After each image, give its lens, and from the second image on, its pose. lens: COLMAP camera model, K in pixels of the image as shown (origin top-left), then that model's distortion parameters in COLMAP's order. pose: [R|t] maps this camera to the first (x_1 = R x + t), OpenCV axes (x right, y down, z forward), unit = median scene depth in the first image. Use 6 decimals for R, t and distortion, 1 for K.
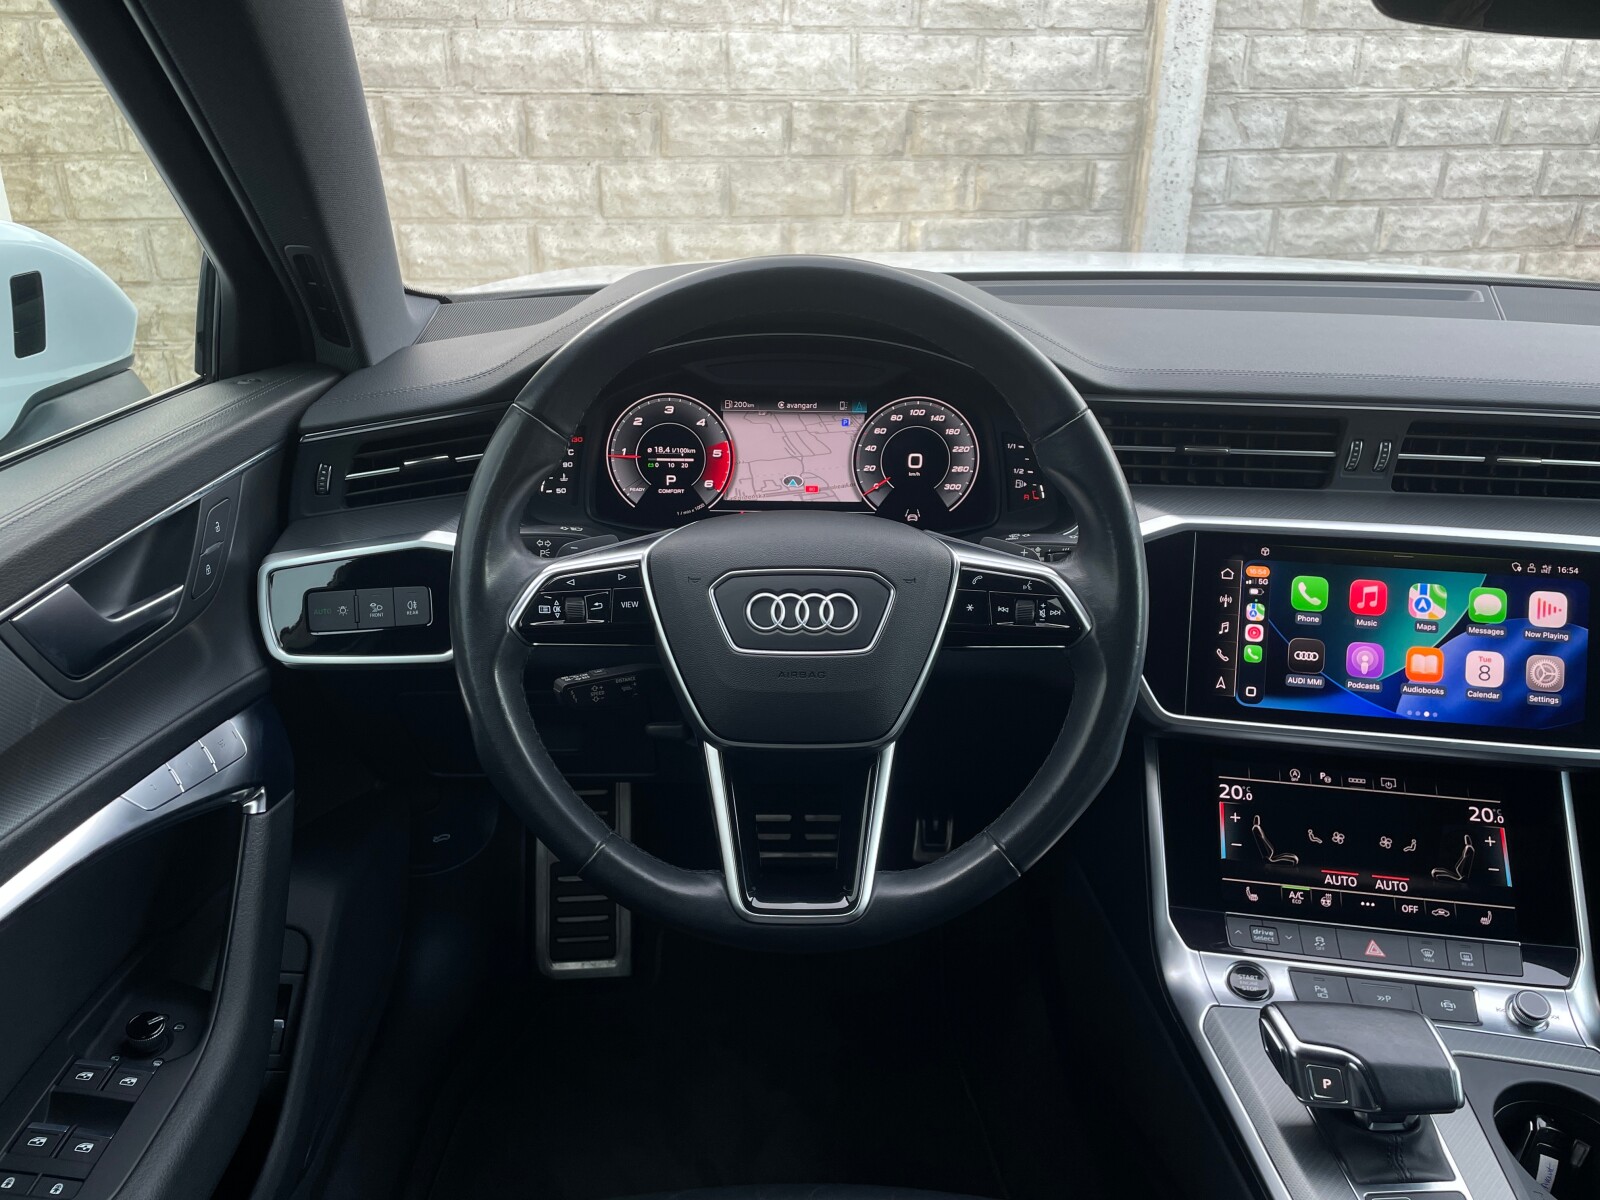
lens RADIAL K [[1216.6, 0, 802.7], [0, 1216.6, 605.5], [0, 0, 1]] dist [0.097003, -0.125313]
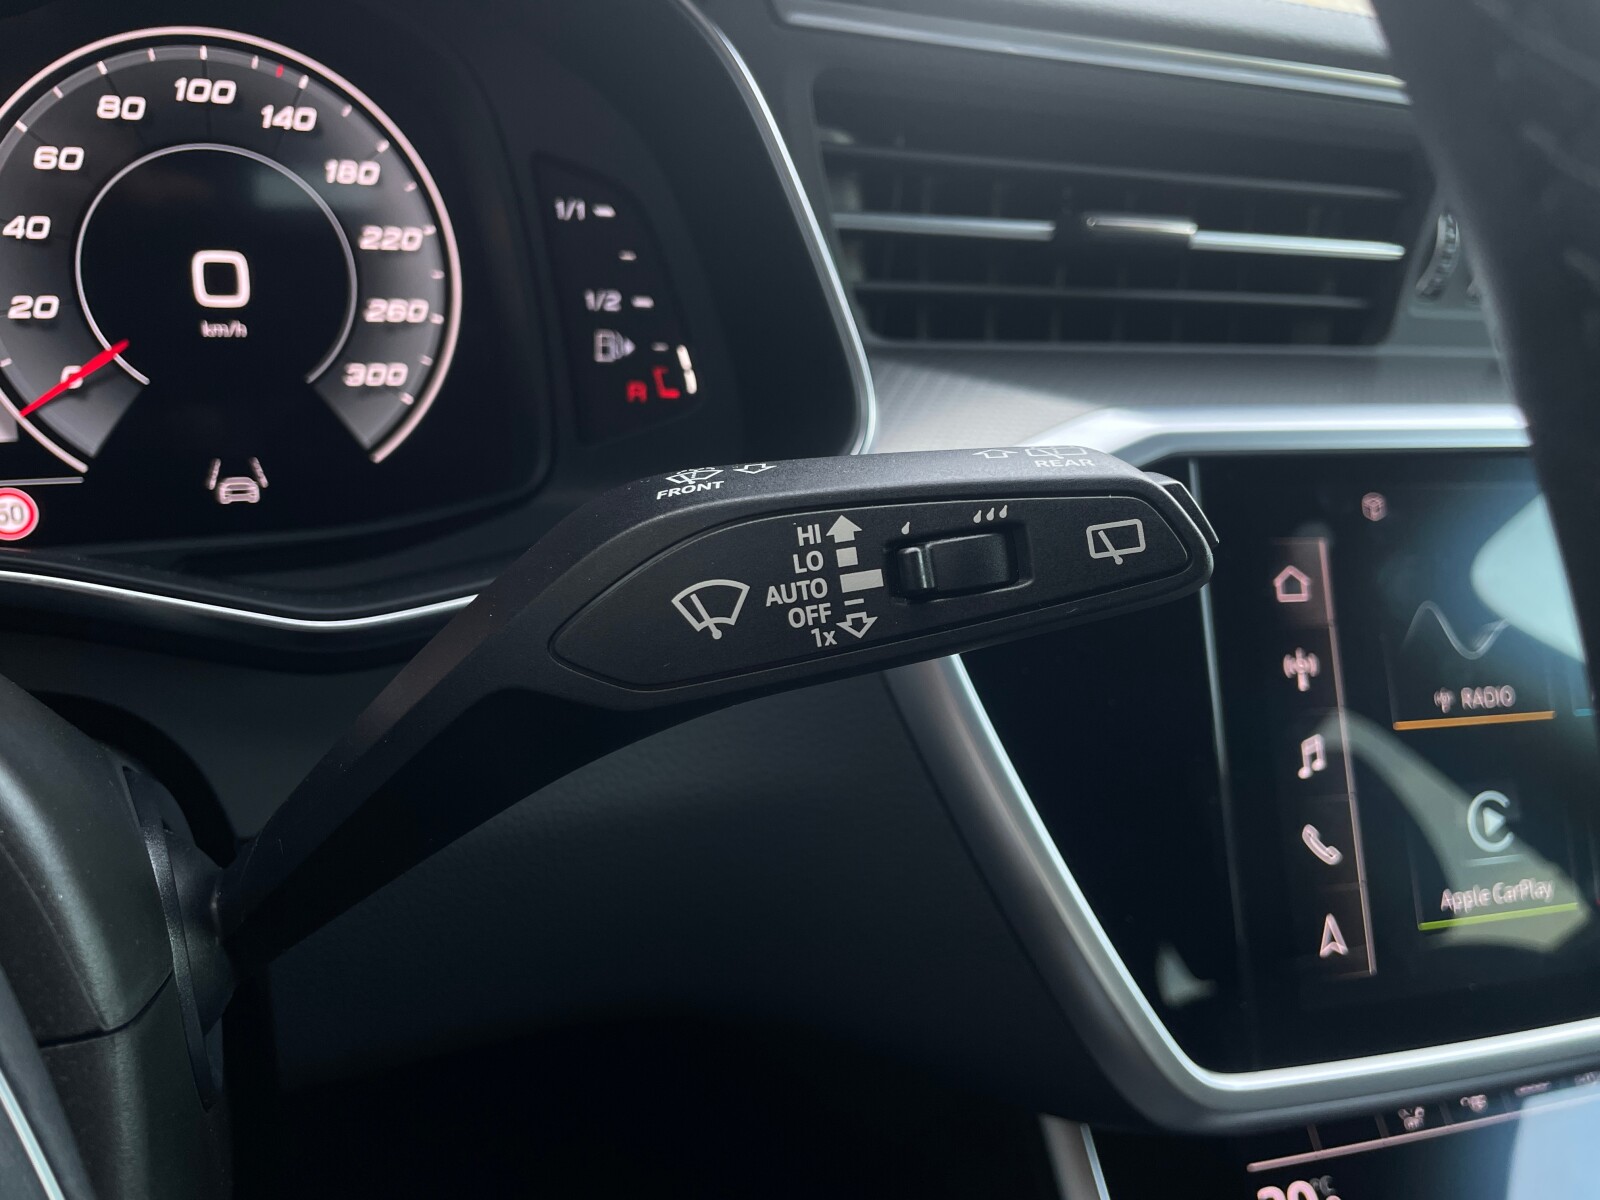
lens RADIAL K [[1216.3, 0, 796.5], [0, 1216.3, 579.6], [0, 0, 1]] dist [0.055438, -0.093990]
pose [[0.916643, -0.086852, 0.390157, 0.097296], [0.111873, 0.992842, -0.041822, -0.025936], [-0.383732, 0.081984, 0.919798, 0.702553]]
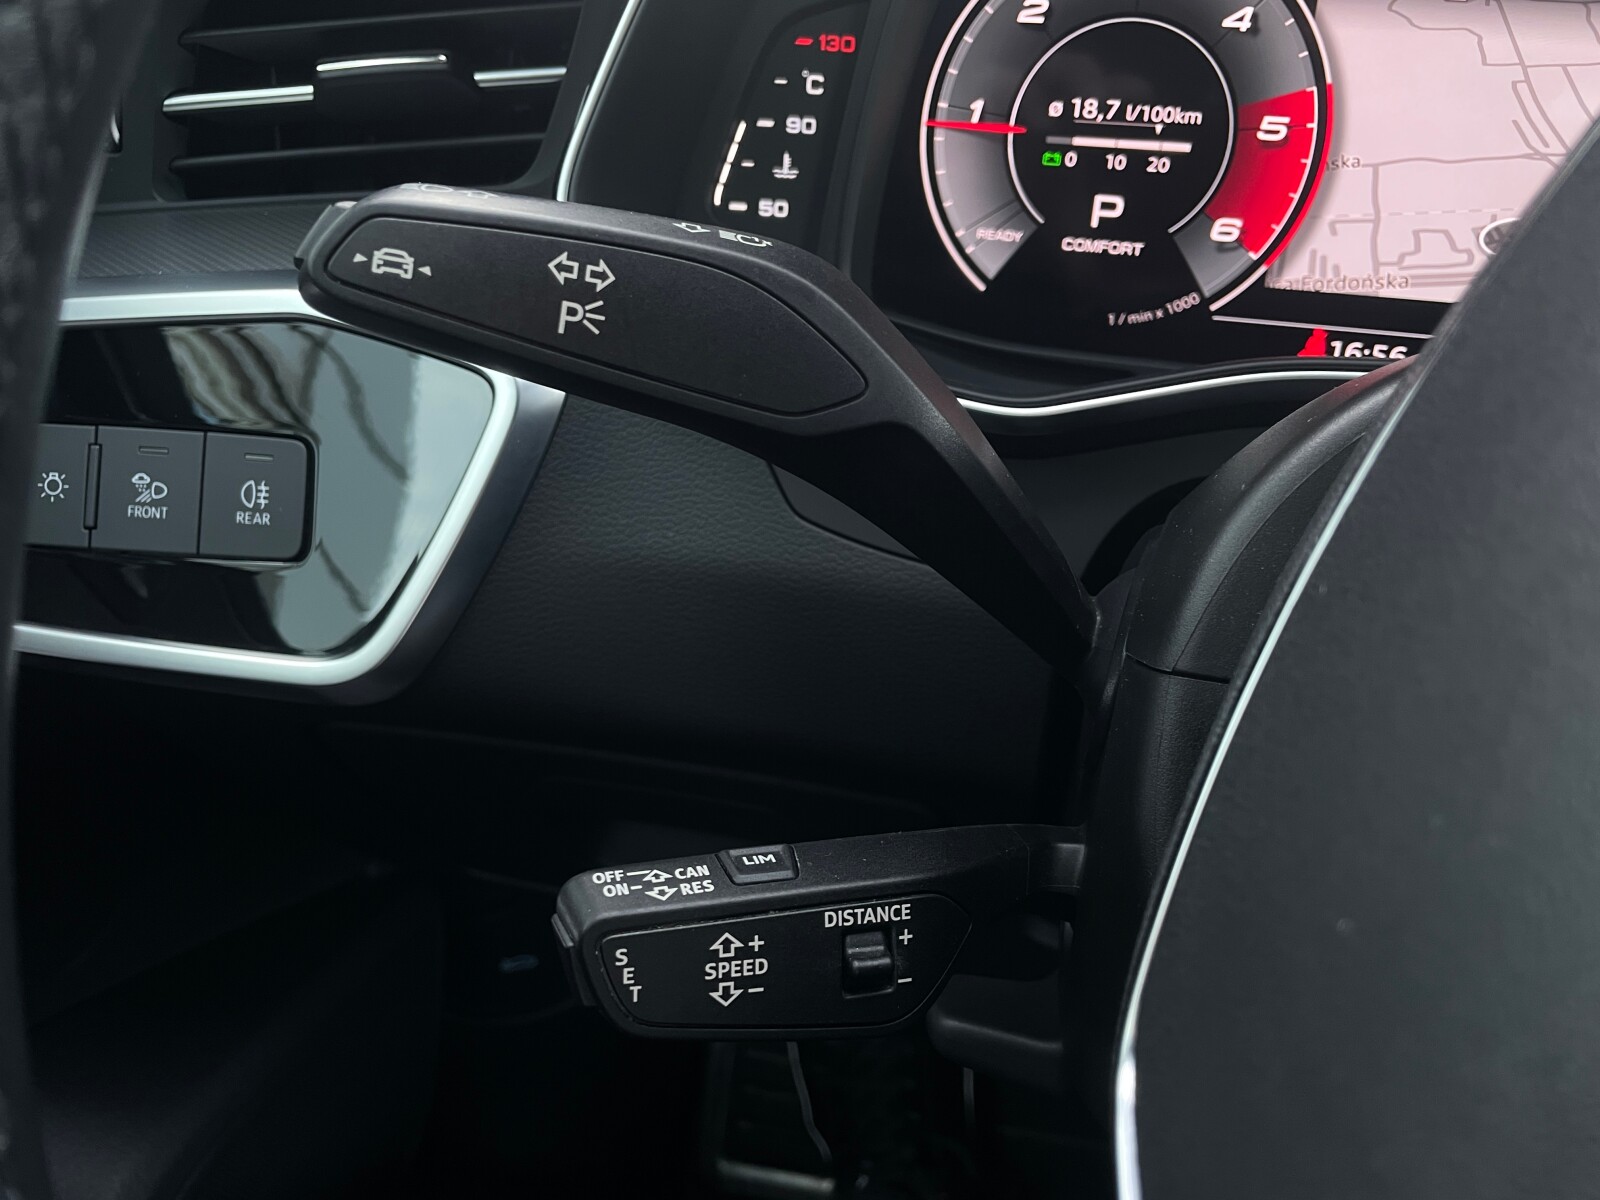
lens RADIAL K [[1216.3, 0, 796.5], [0, 1216.3, 579.6], [0, 0, 1]] dist [0.055438, -0.093990]
pose [[0.959948, 0.132524, -0.246855, -0.093952], [-0.125577, 0.991119, 0.043748, -0.009075], [0.250460, -0.010996, 0.968064, 0.661650]]
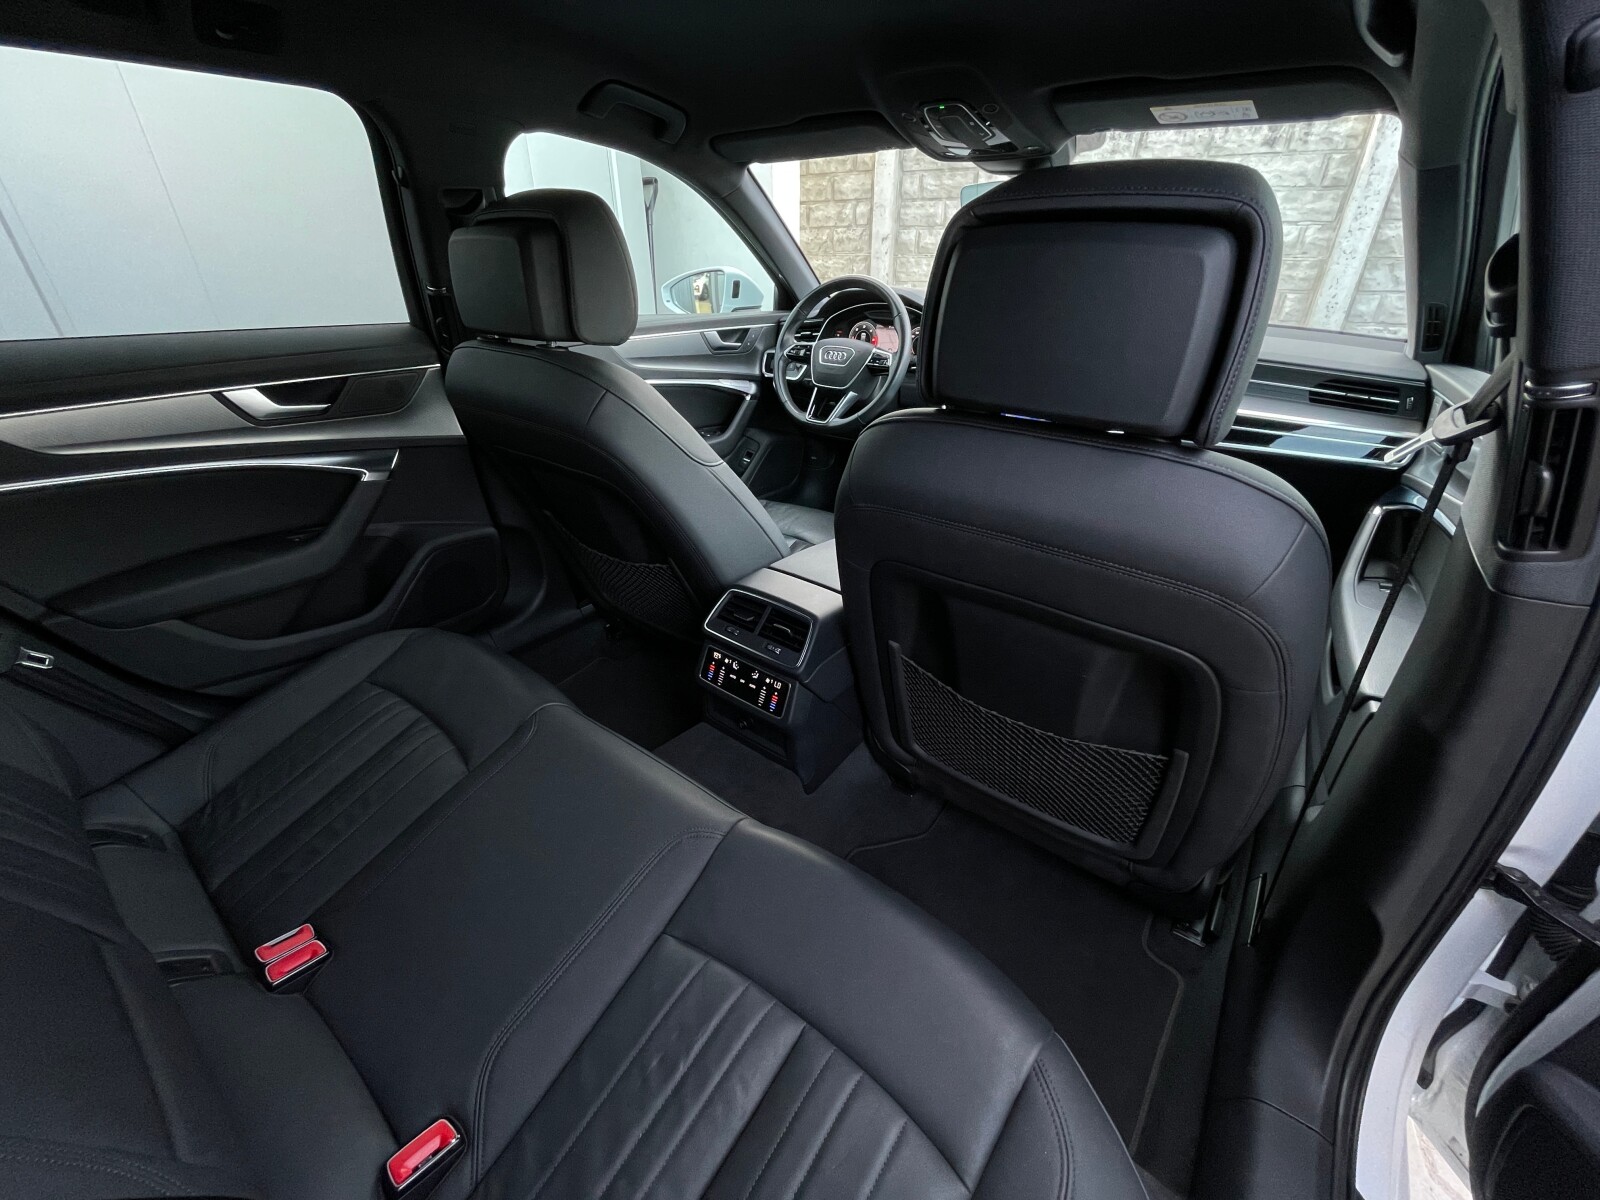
lens RADIAL K [[650.9, 0, 797.9], [0, 650.9, 605.4], [0, 0, 1]] dist [-0.001229, -0.000068]
pose [[0.779560, 0.294315, -0.552870, 1.089809], [-0.248891, 0.955597, 0.157760, 0.395991], [0.574752, 0.014621, 0.818197, -0.754001]]
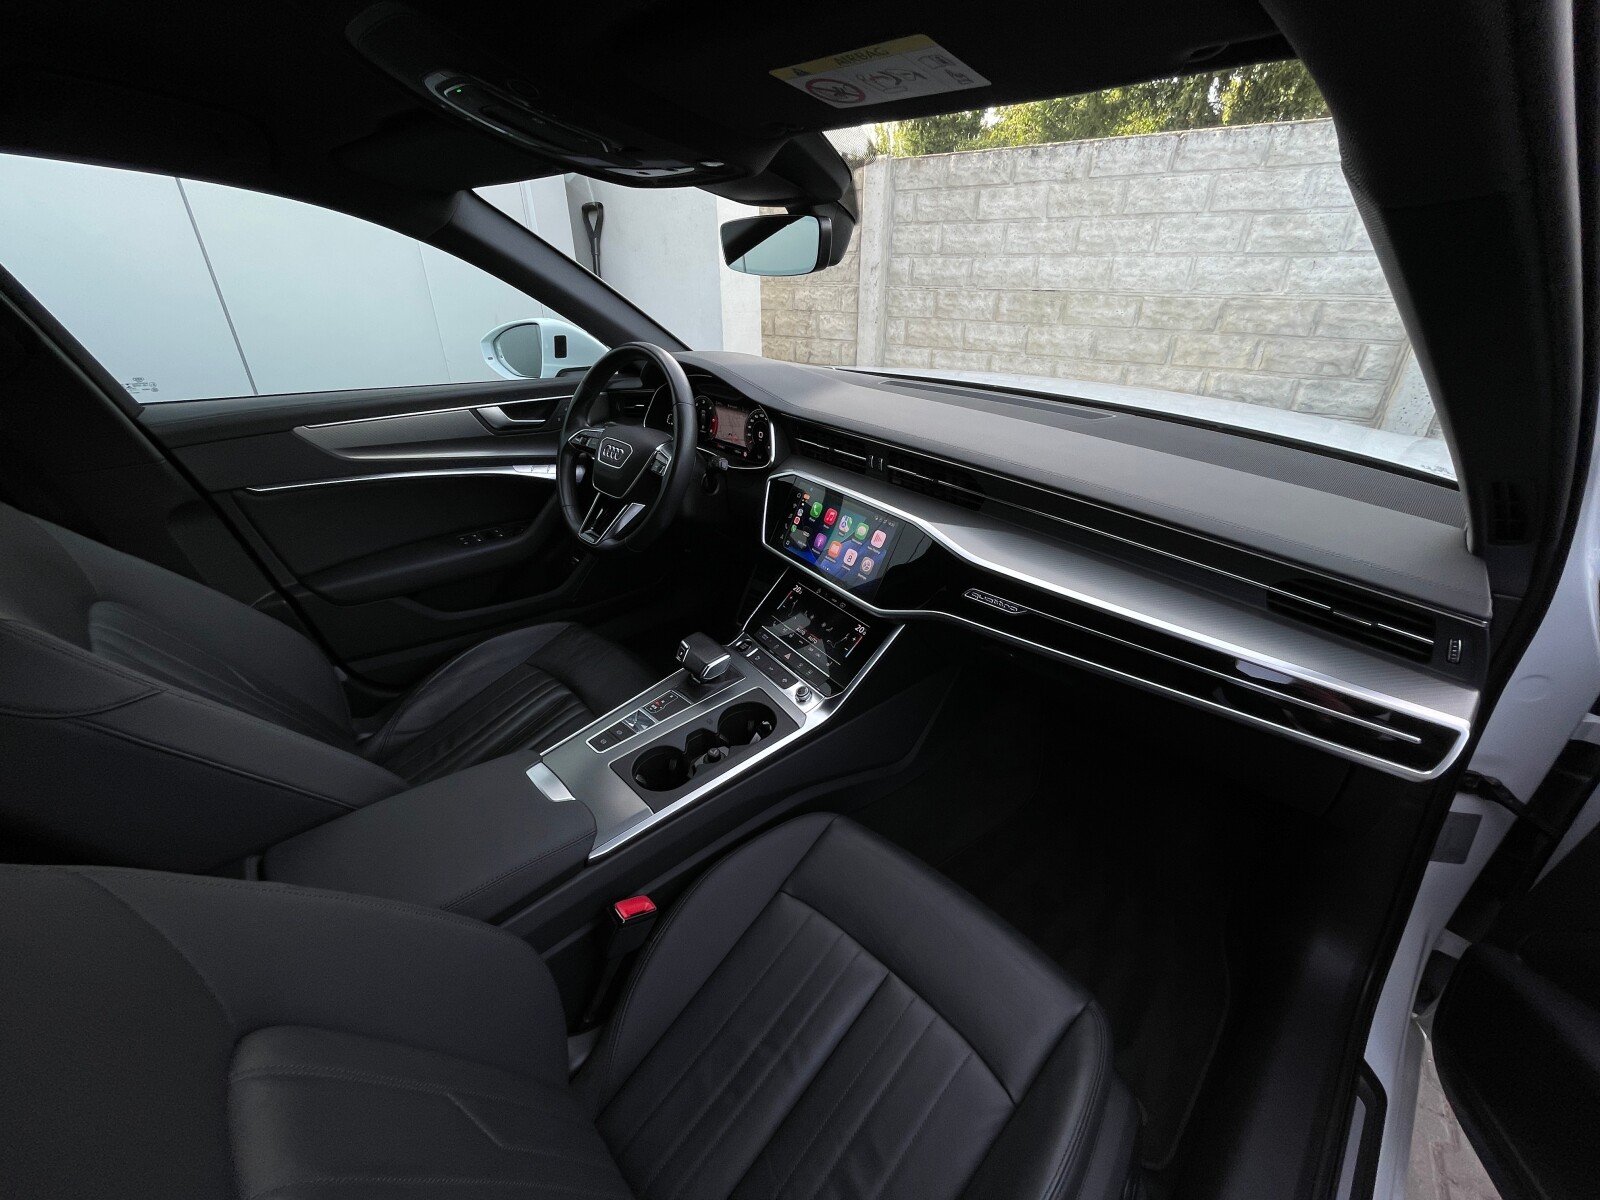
lens RADIAL K [[647.3, 0, 799.8], [0, 647.3, 604.0], [0, 0, 1]] dist [0.002803, 0.000097]
pose [[0.691170, 0.330781, -0.642548, 1.152259], [-0.290500, 0.941274, 0.172082, -0.040579], [0.661736, 0.067723, 0.746672, 0.051304]]
